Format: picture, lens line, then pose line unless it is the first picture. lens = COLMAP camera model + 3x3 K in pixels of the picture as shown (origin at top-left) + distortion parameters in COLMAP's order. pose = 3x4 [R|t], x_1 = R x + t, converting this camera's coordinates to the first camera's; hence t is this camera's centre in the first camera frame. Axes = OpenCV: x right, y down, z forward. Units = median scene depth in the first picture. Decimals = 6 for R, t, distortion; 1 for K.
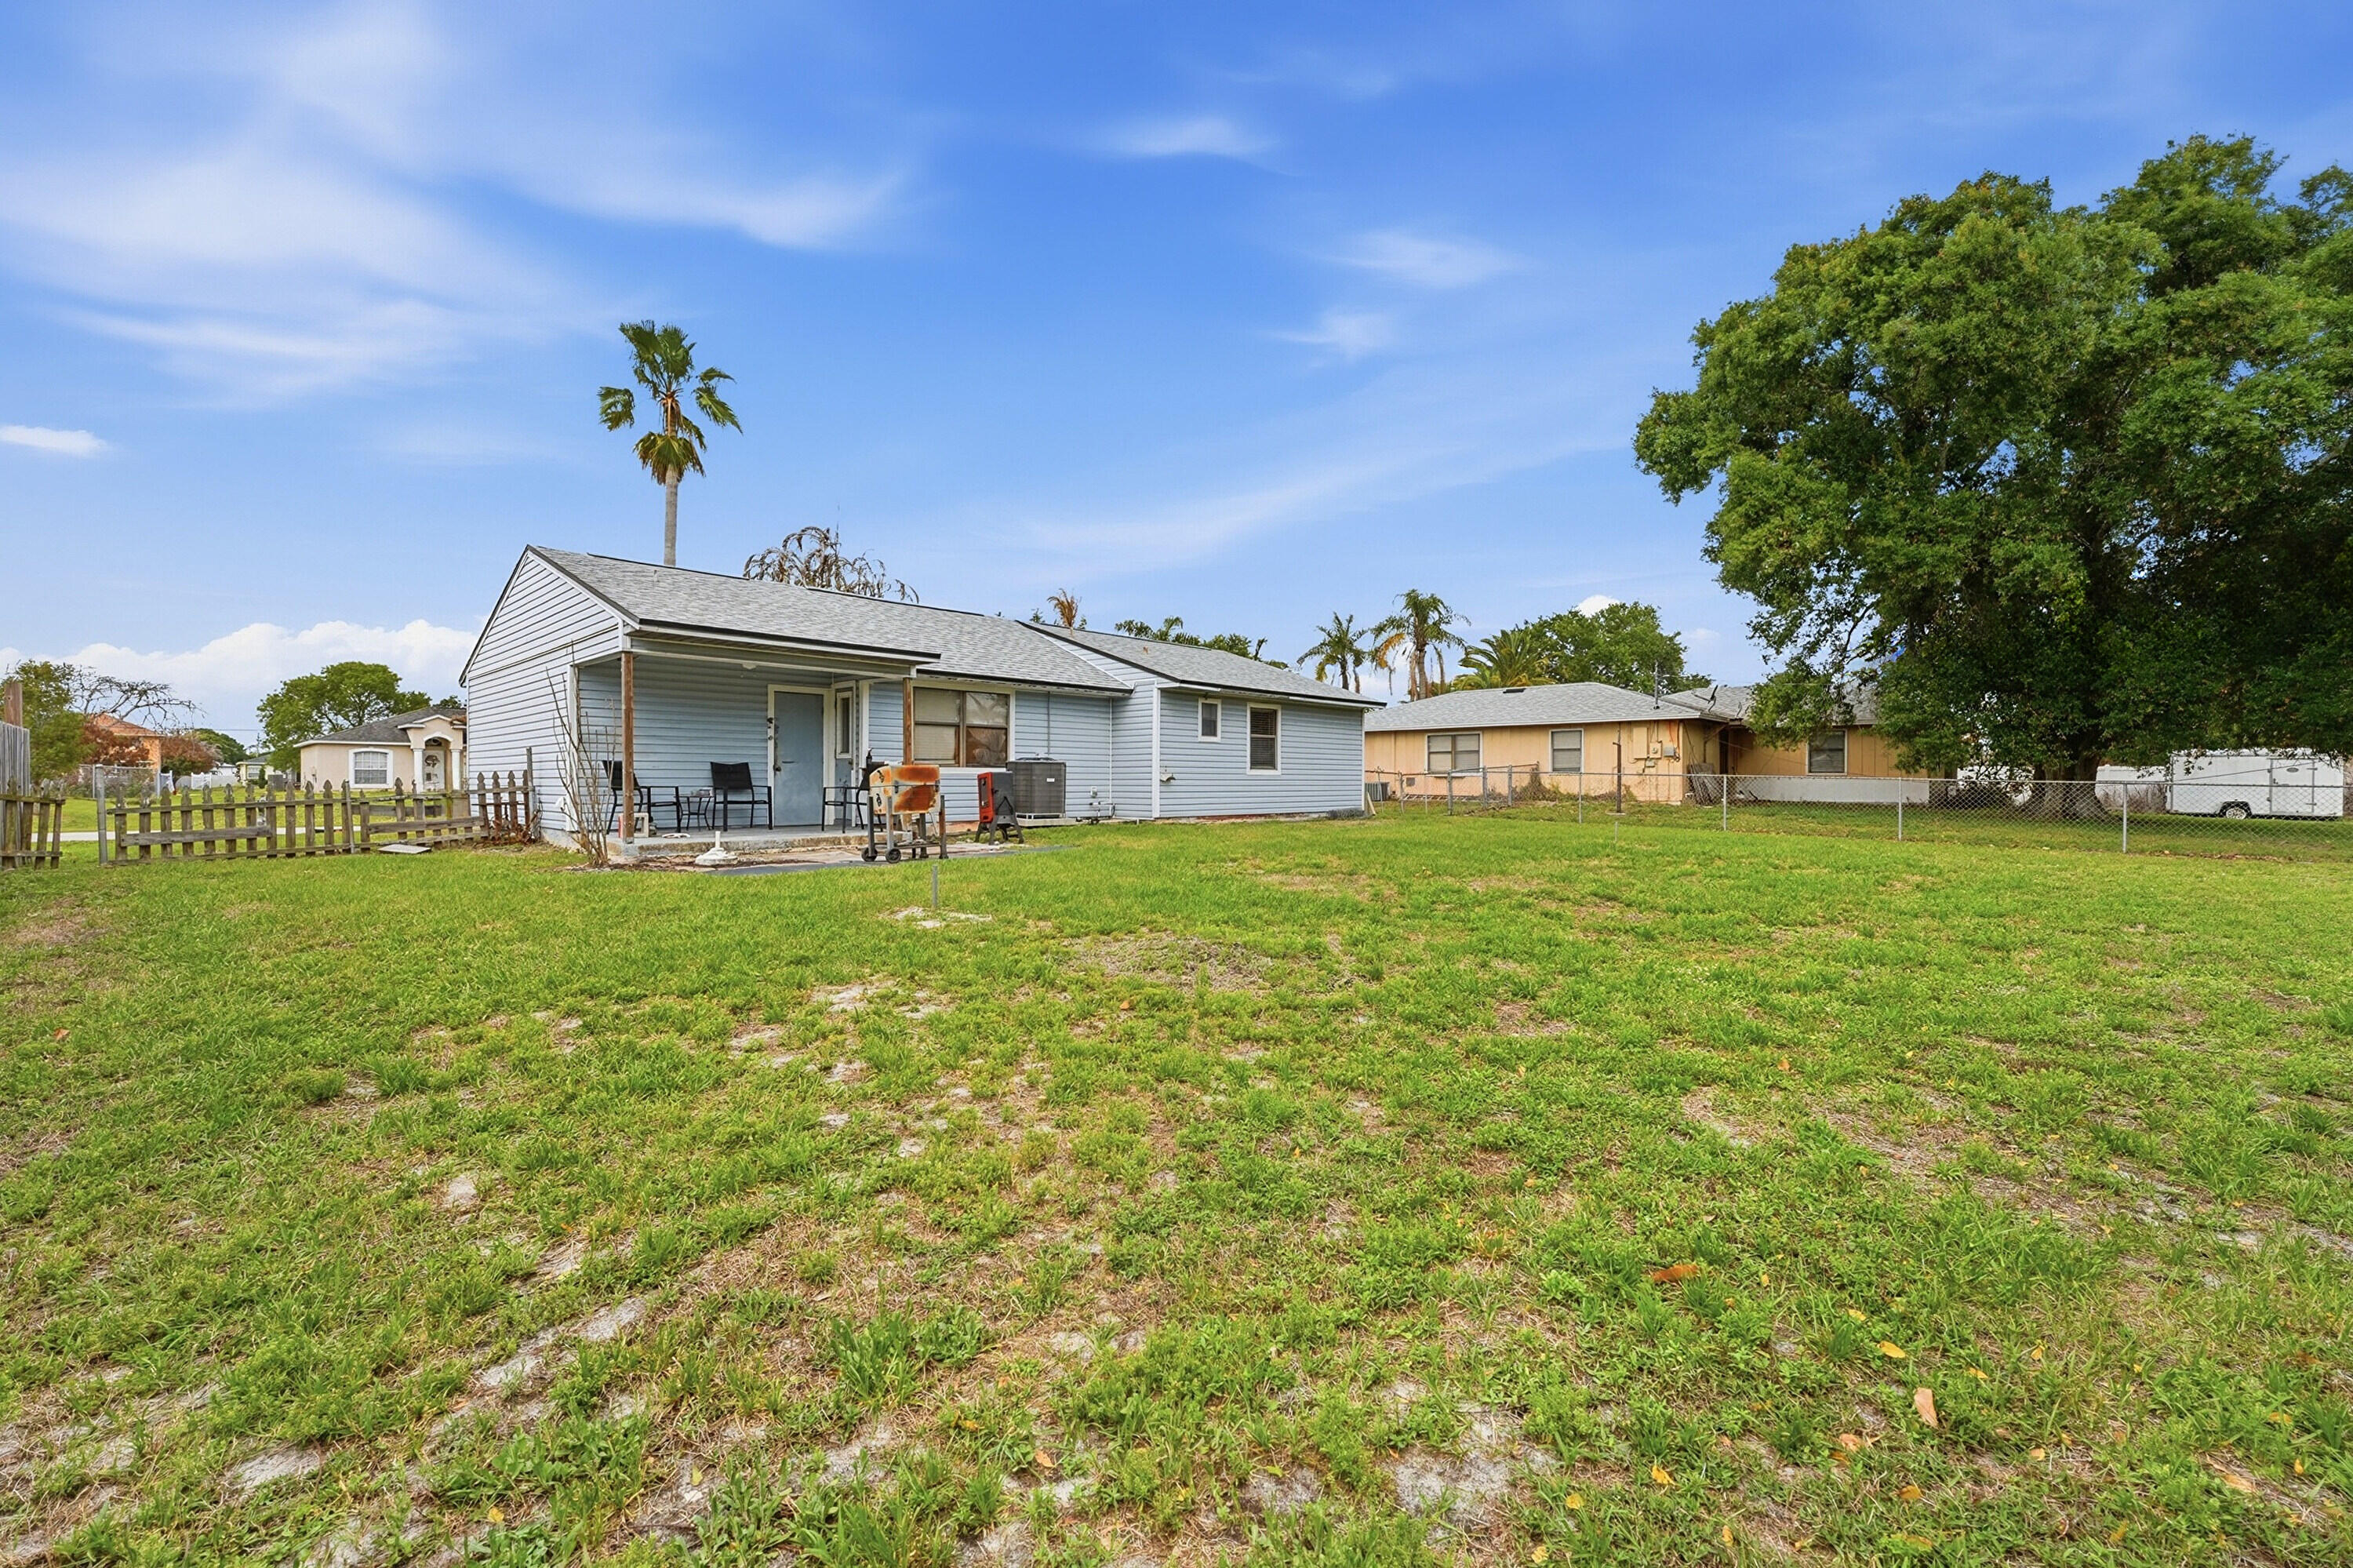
lens RADIAL K [[940.7, 0, 1167.5], [0, 940.7, 783.3], [0, 0, 1]] dist [-0.000052, -0.000033]
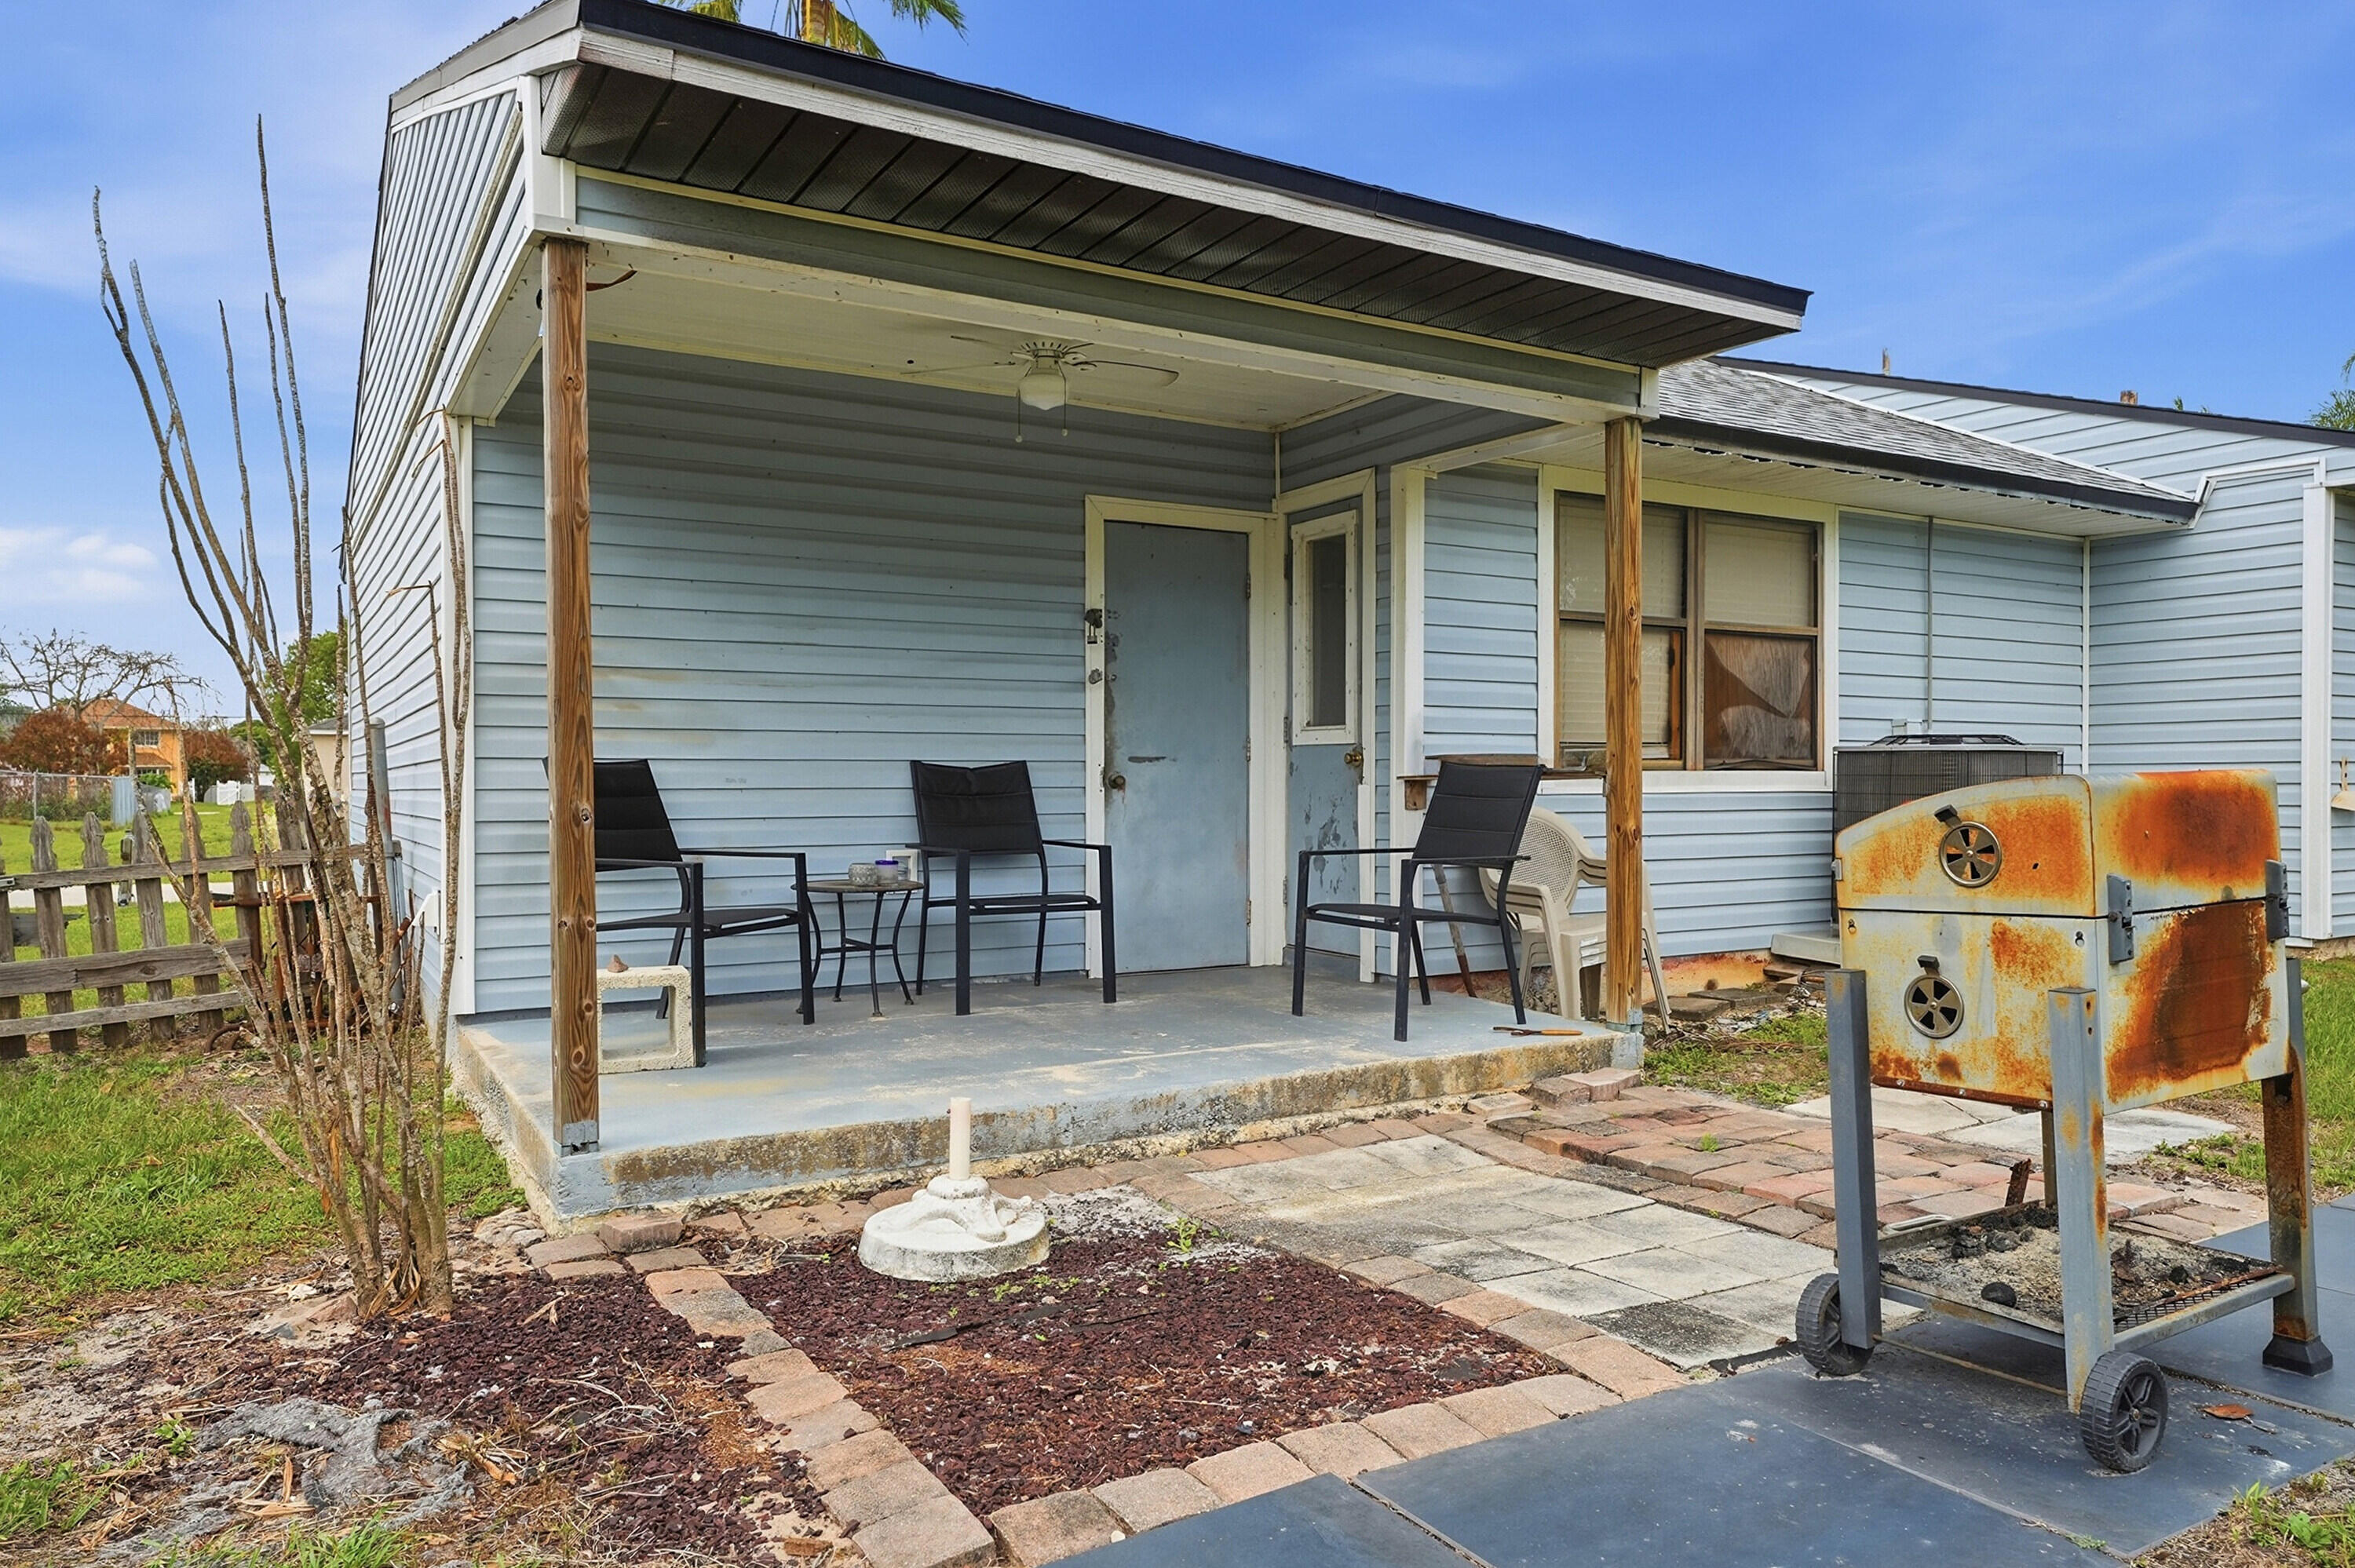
lens RADIAL K [[1594.7, 0, 1179.1], [0, 1594.7, 793.9], [0, 0, 1]] dist [-0.000432, -0.000472]
pose [[0.963991, -0.004120, -0.265902, -0.263027], [0.005046, 0.999983, 0.002799, -0.012896], [0.265886, -0.004040, 0.963996, 0.523783]]
